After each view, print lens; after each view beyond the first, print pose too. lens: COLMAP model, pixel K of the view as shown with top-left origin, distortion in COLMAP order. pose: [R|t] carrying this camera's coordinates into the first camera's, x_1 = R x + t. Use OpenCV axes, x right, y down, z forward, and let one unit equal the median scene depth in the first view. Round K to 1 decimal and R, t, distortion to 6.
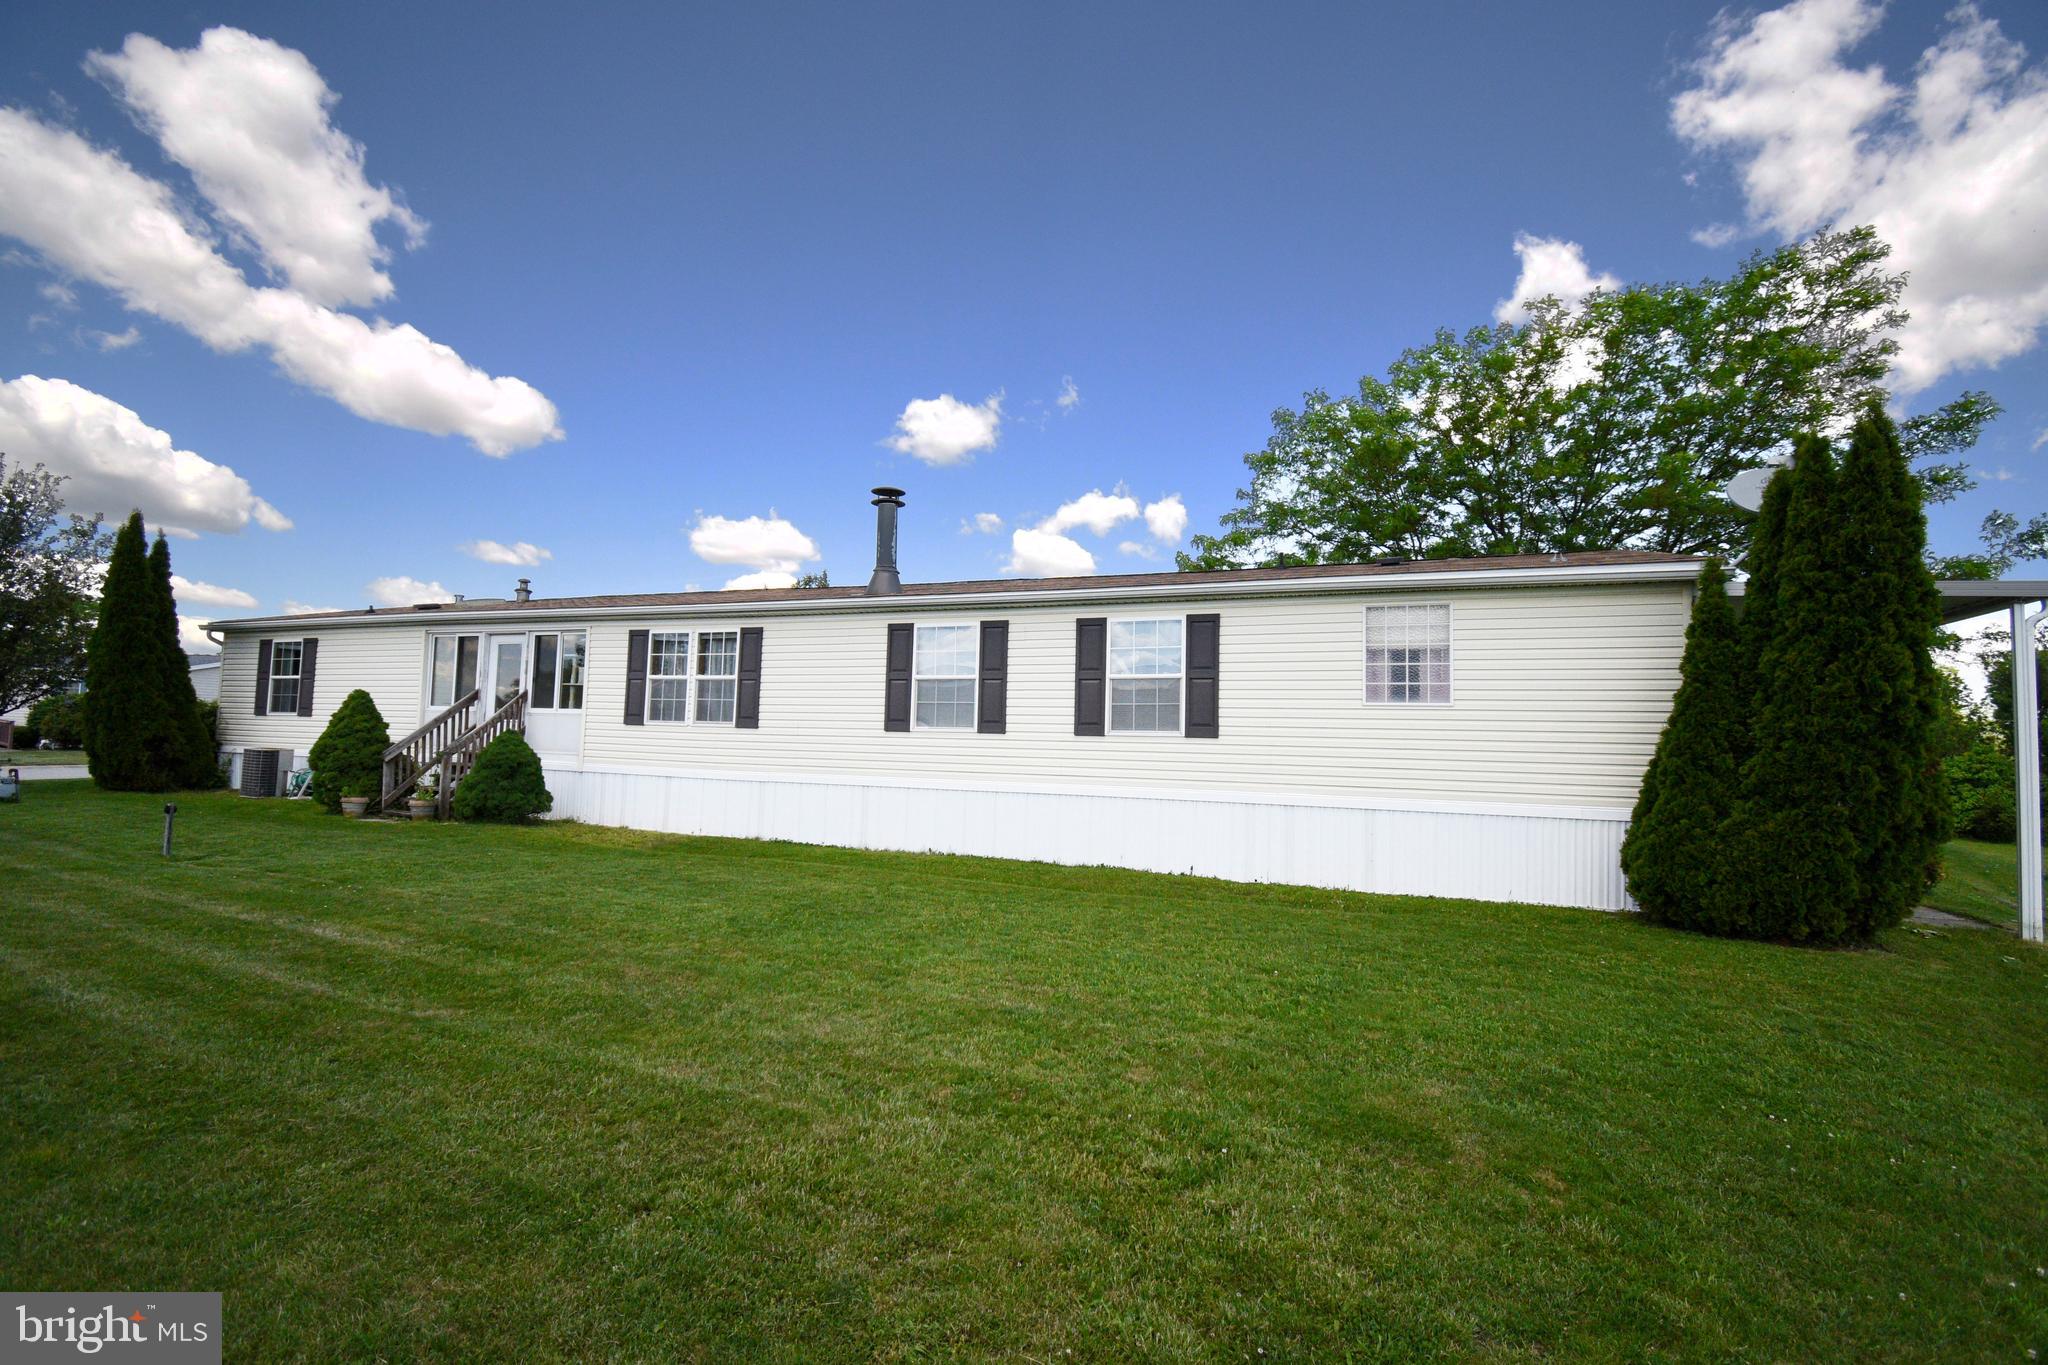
lens RADIAL K [[865.2, 0, 1024.0], [0, 865.2, 682.5], [0, 0, 1]] dist [0.041249, -0.000071]
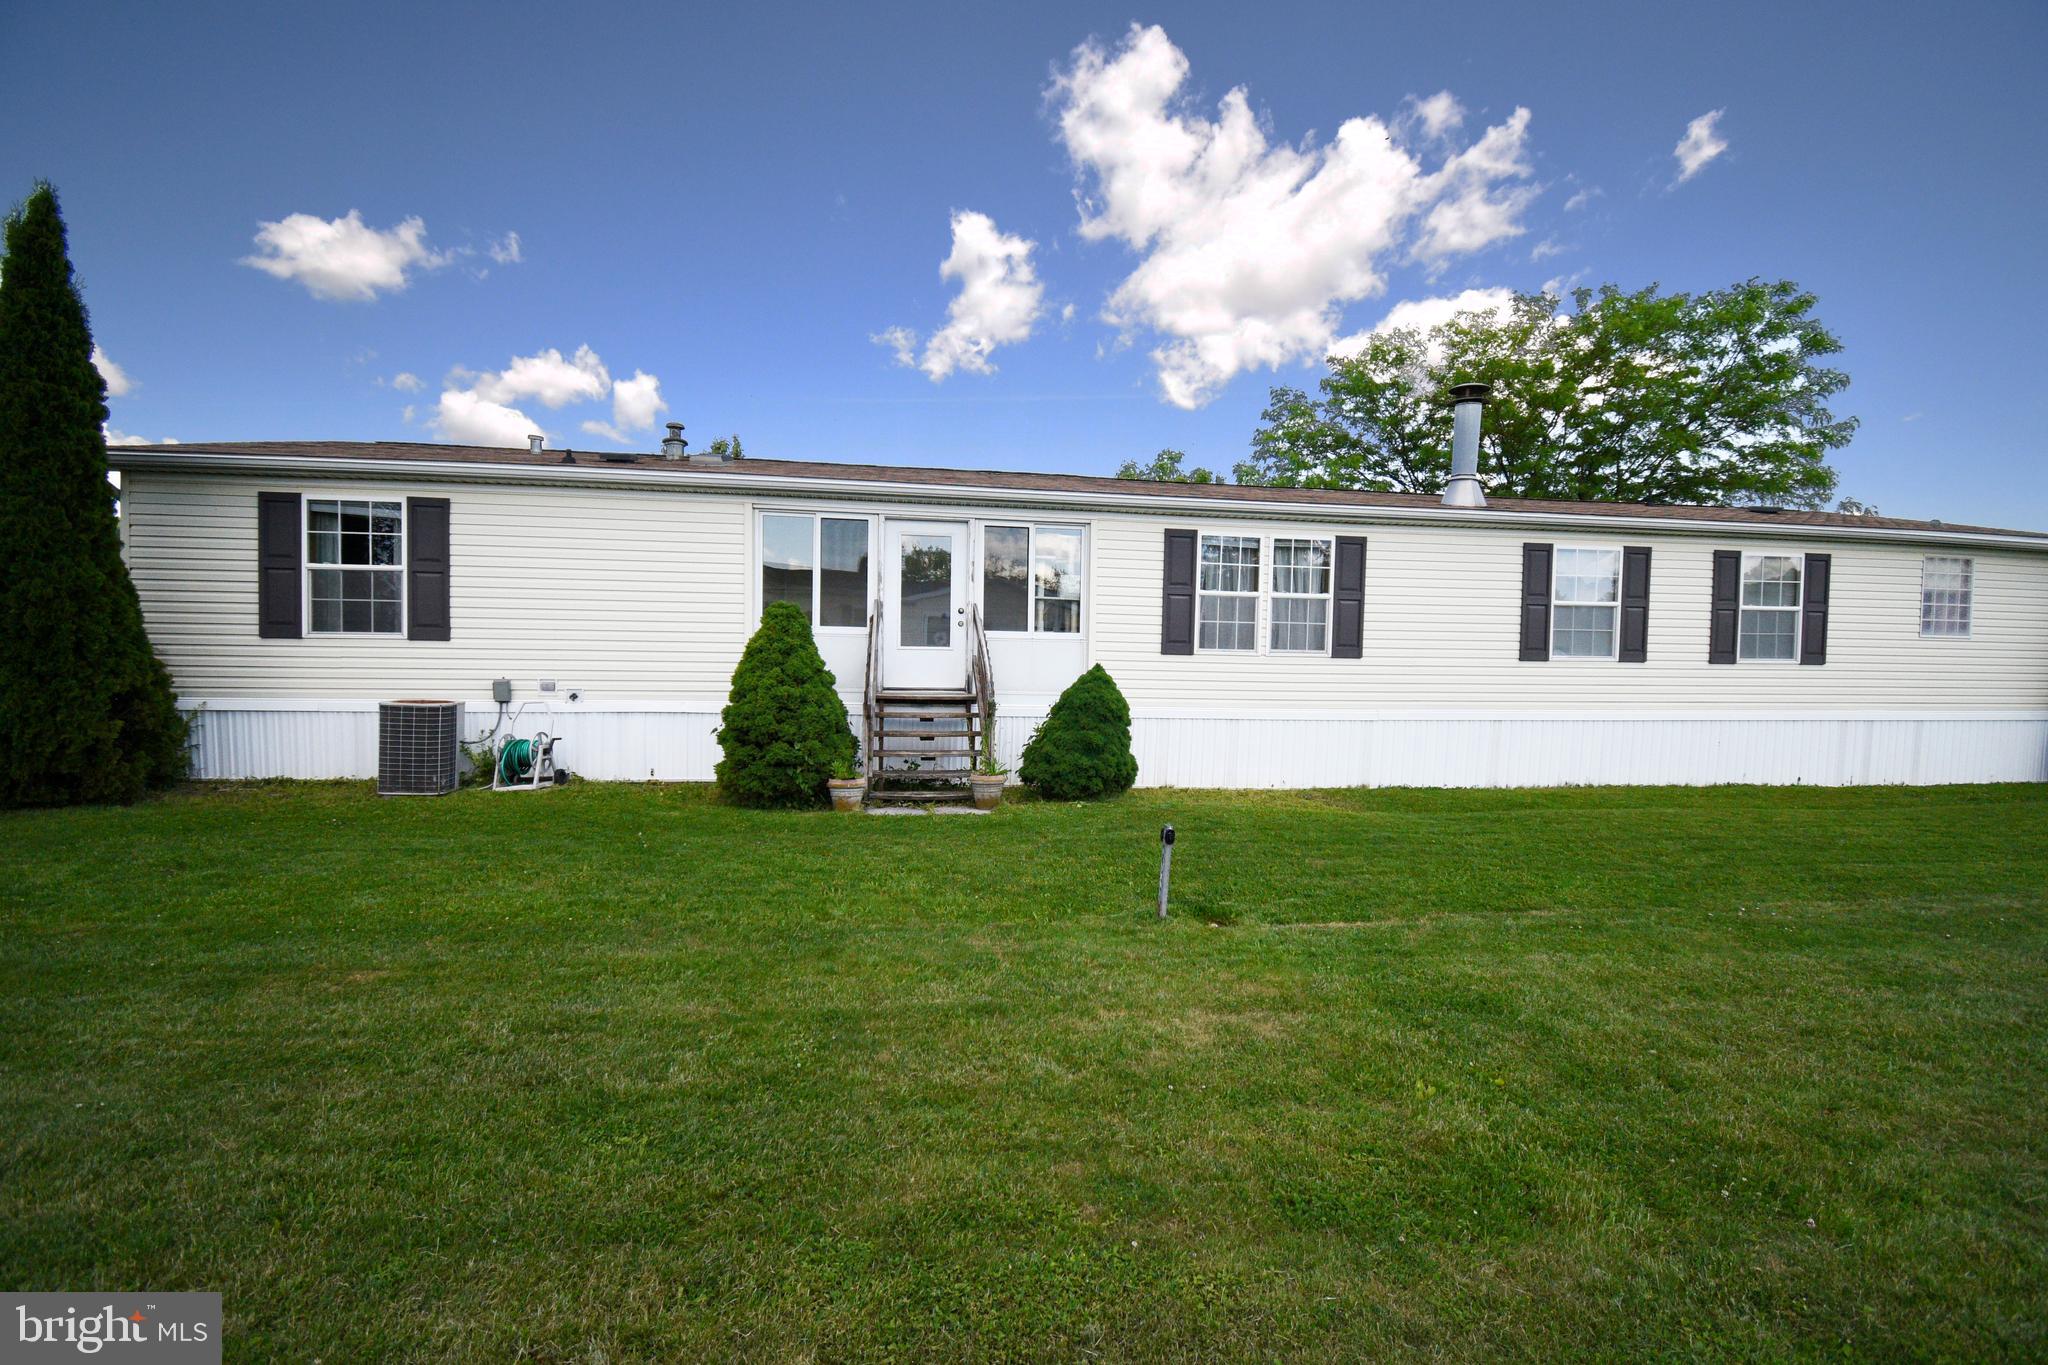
lens RADIAL K [[929.9, 0, 1024.0], [0, 929.9, 682.5], [0, 0, 1]] dist [0.002583, -0.000270]
pose [[0.857079, -0.025628, 0.514548, -1.032075], [-0.026904, 0.995173, 0.094381, 0.000035], [-0.514483, -0.094735, 0.852252, 0.392217]]
